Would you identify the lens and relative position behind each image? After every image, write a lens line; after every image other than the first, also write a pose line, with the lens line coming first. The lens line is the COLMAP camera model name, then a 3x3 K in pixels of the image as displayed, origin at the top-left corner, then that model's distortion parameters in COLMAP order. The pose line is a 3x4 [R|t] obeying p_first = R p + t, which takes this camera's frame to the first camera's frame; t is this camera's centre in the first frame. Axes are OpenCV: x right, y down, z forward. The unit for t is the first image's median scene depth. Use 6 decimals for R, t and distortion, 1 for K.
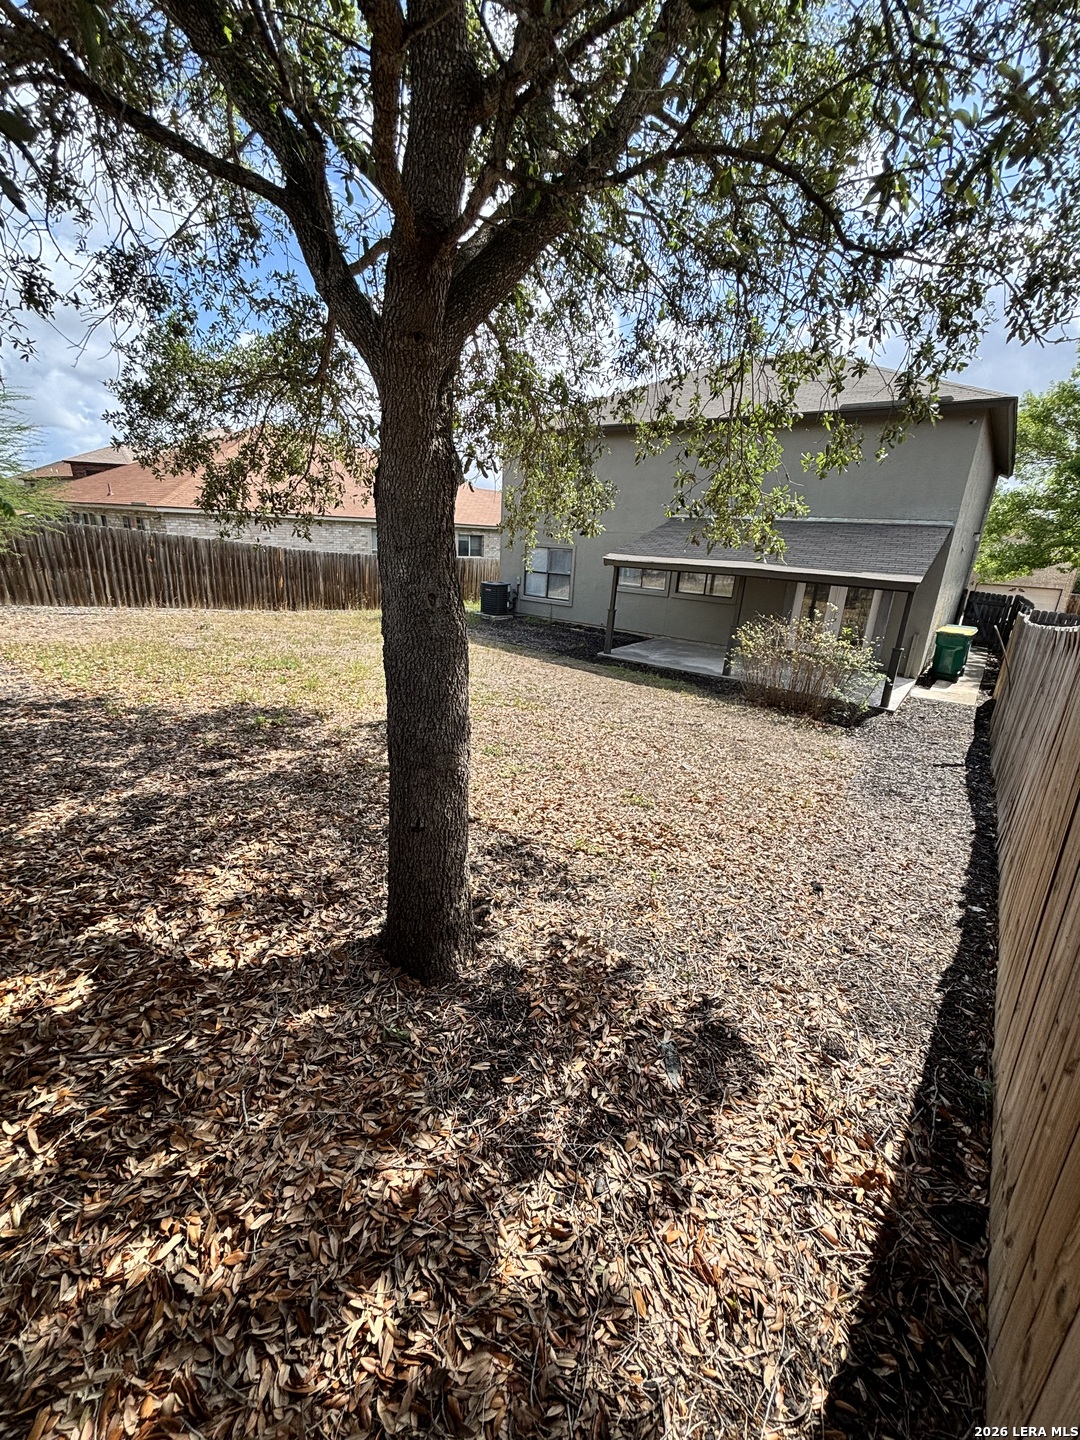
lens RADIAL K [[588.2, 0, 520.1], [0, 588.2, 713.8], [0, 0, 1]] dist [-0.000949, 0.000517]
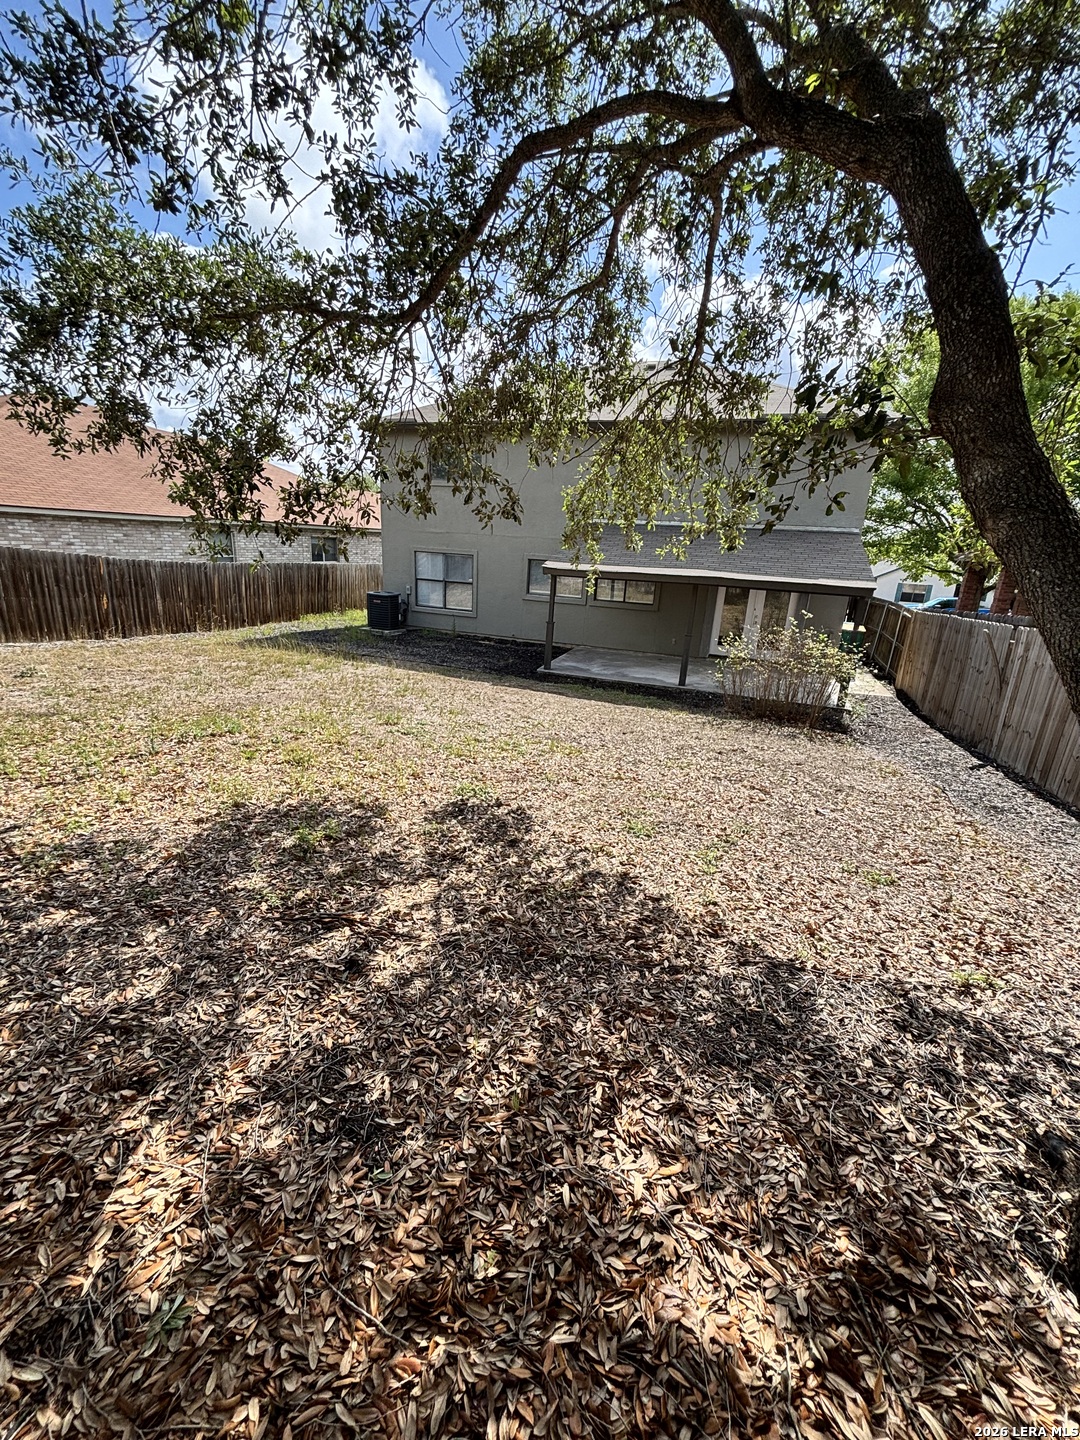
lens RADIAL K [[588.2, 0, 520.1], [0, 588.2, 713.8], [0, 0, 1]] dist [-0.000949, 0.000517]
pose [[0.945267, -0.093016, 0.312759, -0.380036], [0.092758, 0.995564, 0.015739, -0.104141], [-0.312835, 0.014133, 0.949702, 0.281335]]
